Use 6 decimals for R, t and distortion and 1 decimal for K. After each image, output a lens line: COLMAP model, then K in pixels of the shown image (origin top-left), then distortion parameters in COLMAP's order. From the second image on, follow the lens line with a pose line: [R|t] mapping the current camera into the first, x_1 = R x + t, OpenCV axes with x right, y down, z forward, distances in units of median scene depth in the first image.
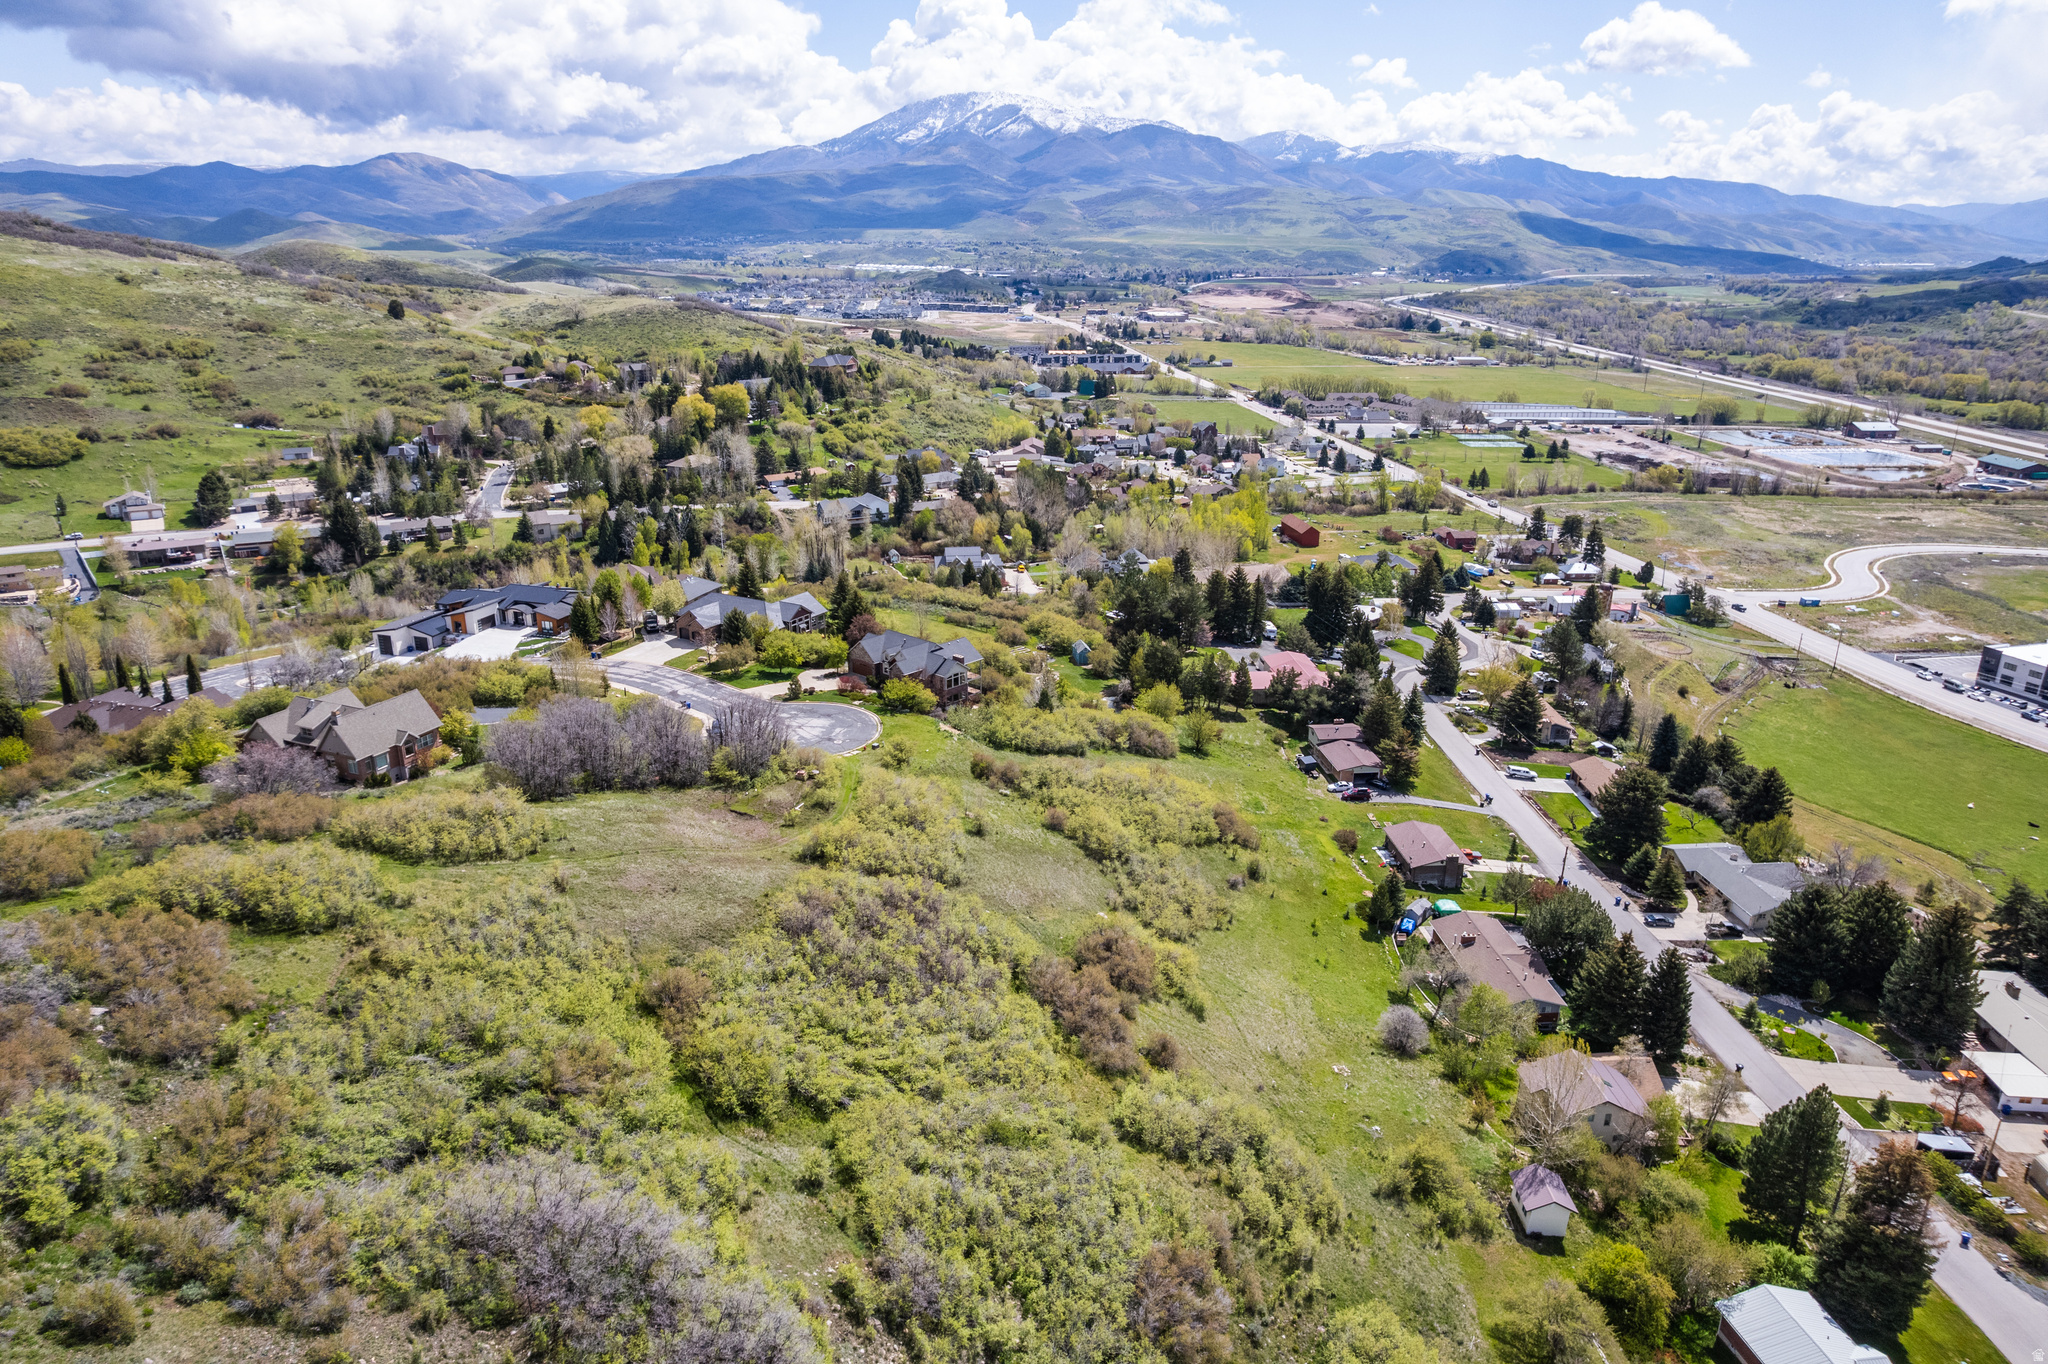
lens RADIAL K [[1320.9, 0, 1022.8], [0, 1320.9, 669.9], [0, 0, 1]] dist [-0.079163, 0.072392]
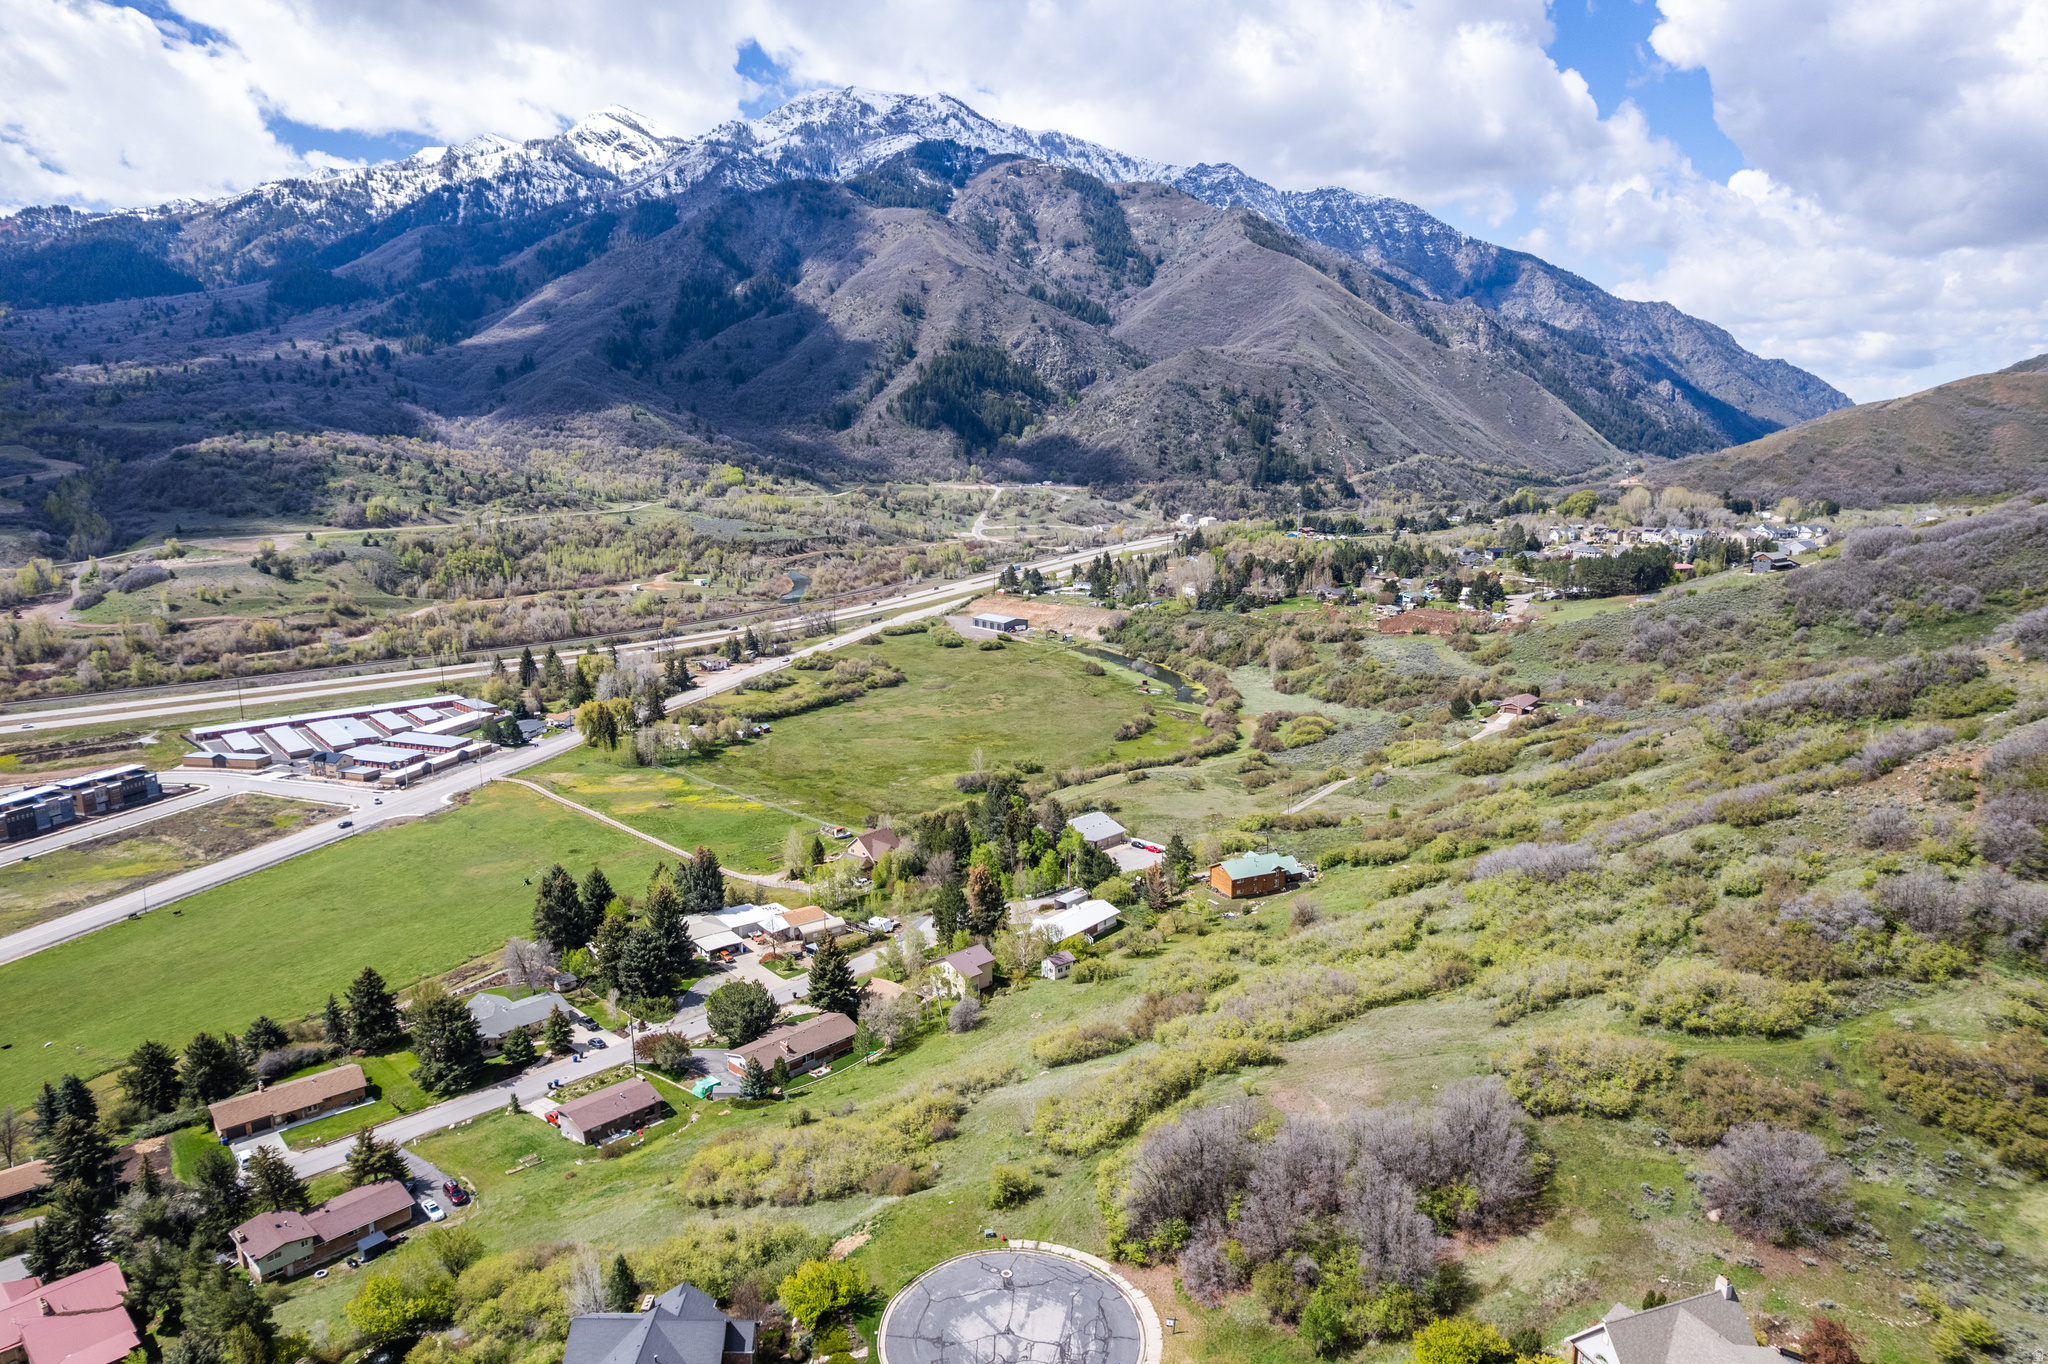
lens RADIAL K [[1313.4, 0, 1020.7], [0, 1313.4, 685.1], [0, 0, 1]] dist [-0.077659, 0.067589]
pose [[-0.671807, -0.159140, 0.723430, -0.173162], [0.225230, 0.886518, 0.404174, -0.145342], [-0.705654, 0.434465, -0.559726, 0.361650]]
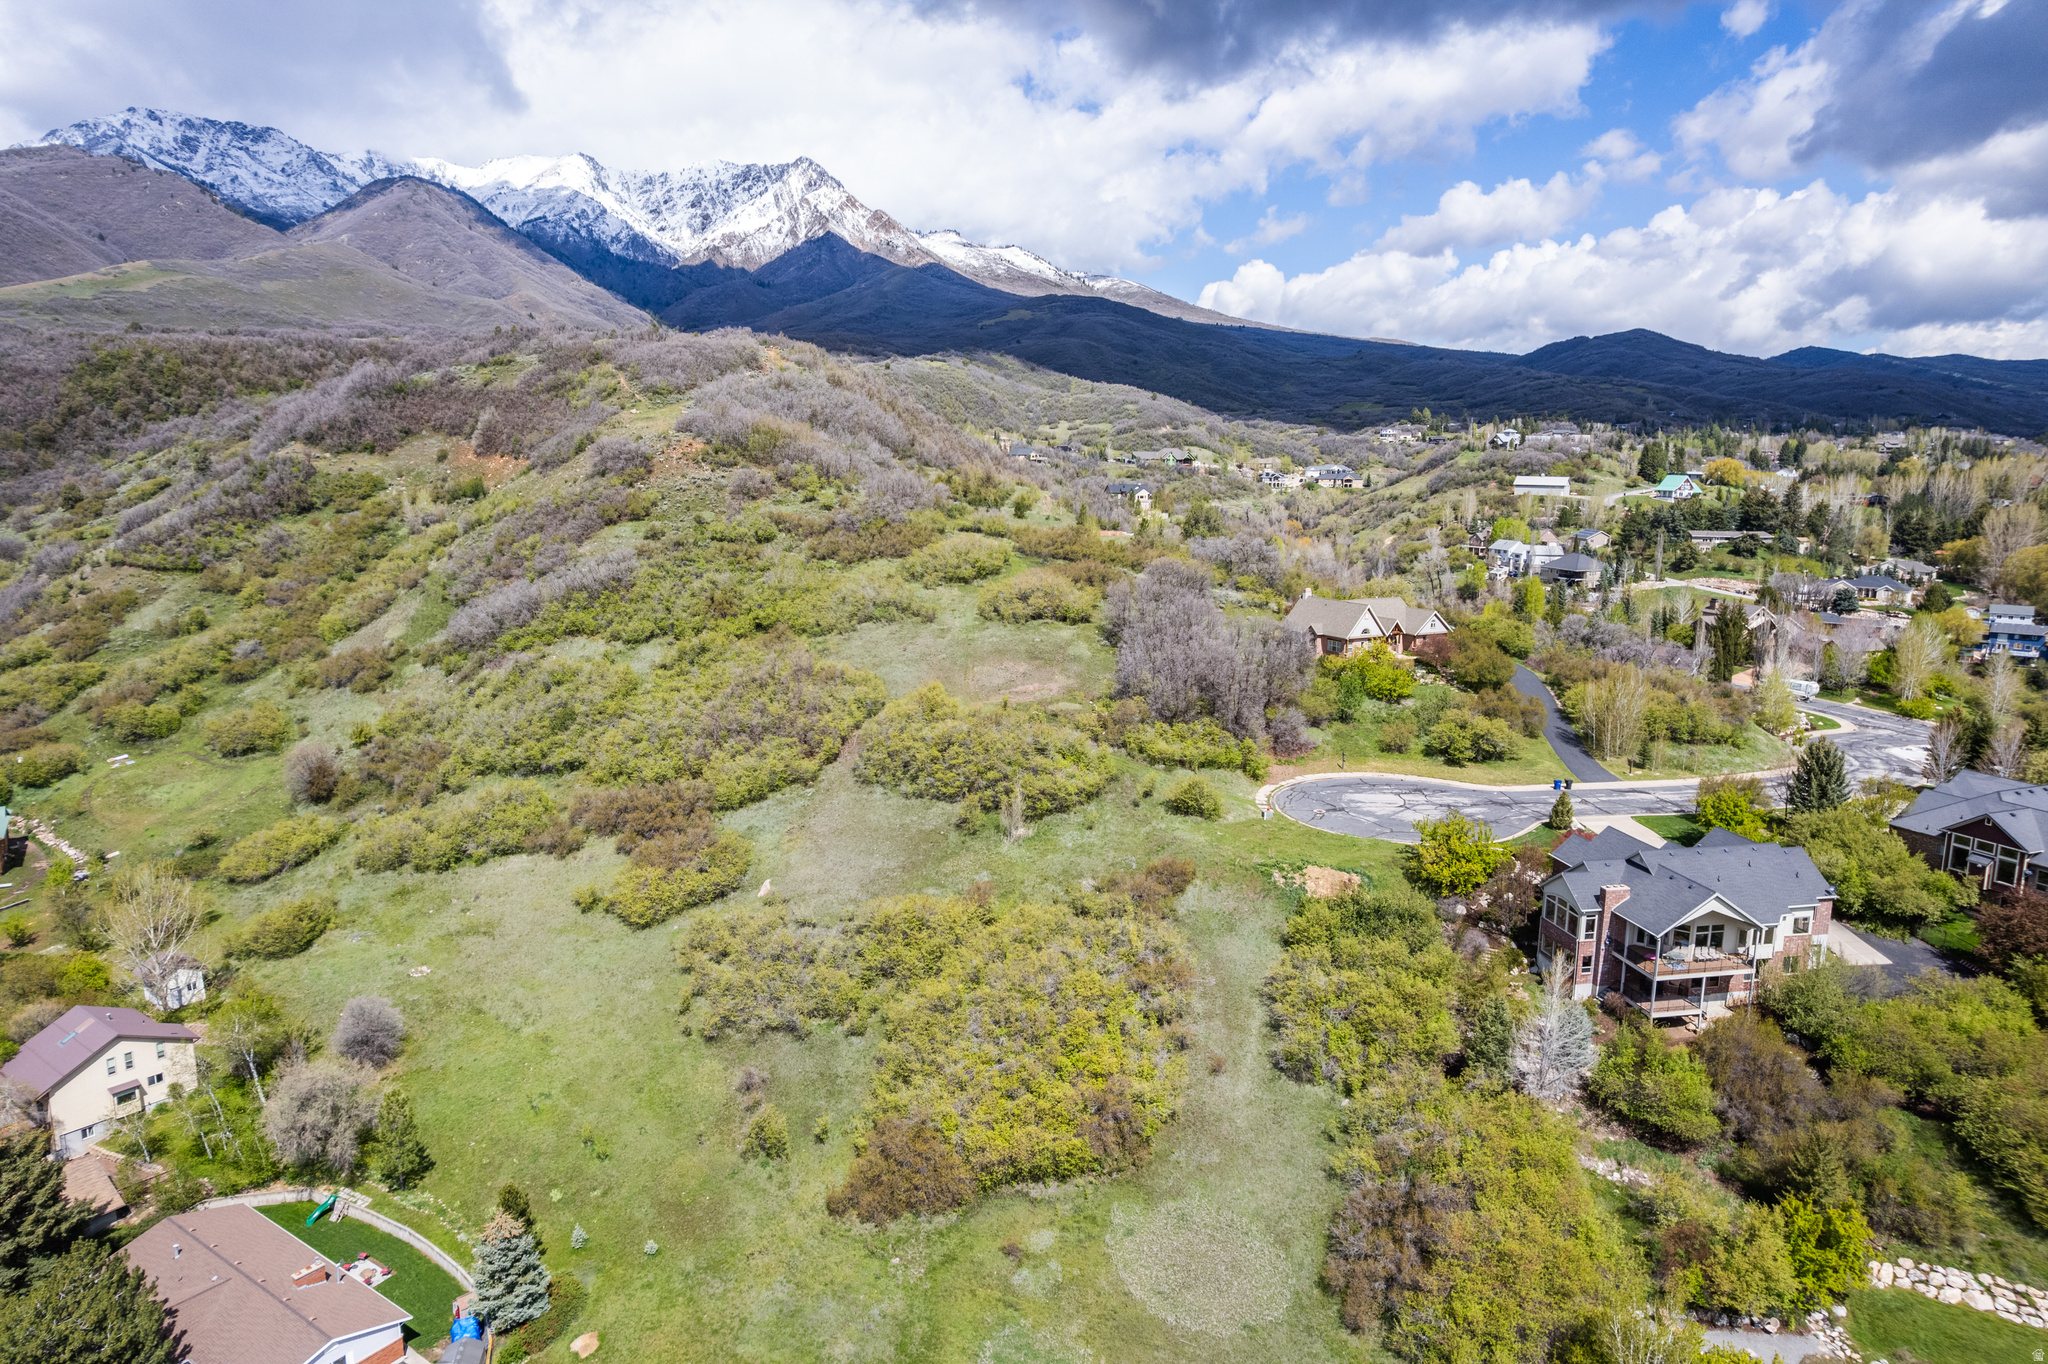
lens RADIAL K [[1315.7, 0, 1022.8], [0, 1315.7, 680.4], [0, 0, 1]] dist [-0.083869, 0.076566]
pose [[-0.621929, 0.128331, -0.772487, 0.133669], [-0.251689, 0.901378, 0.352378, -0.058896], [0.741524, 0.413580, -0.528294, 0.352396]]
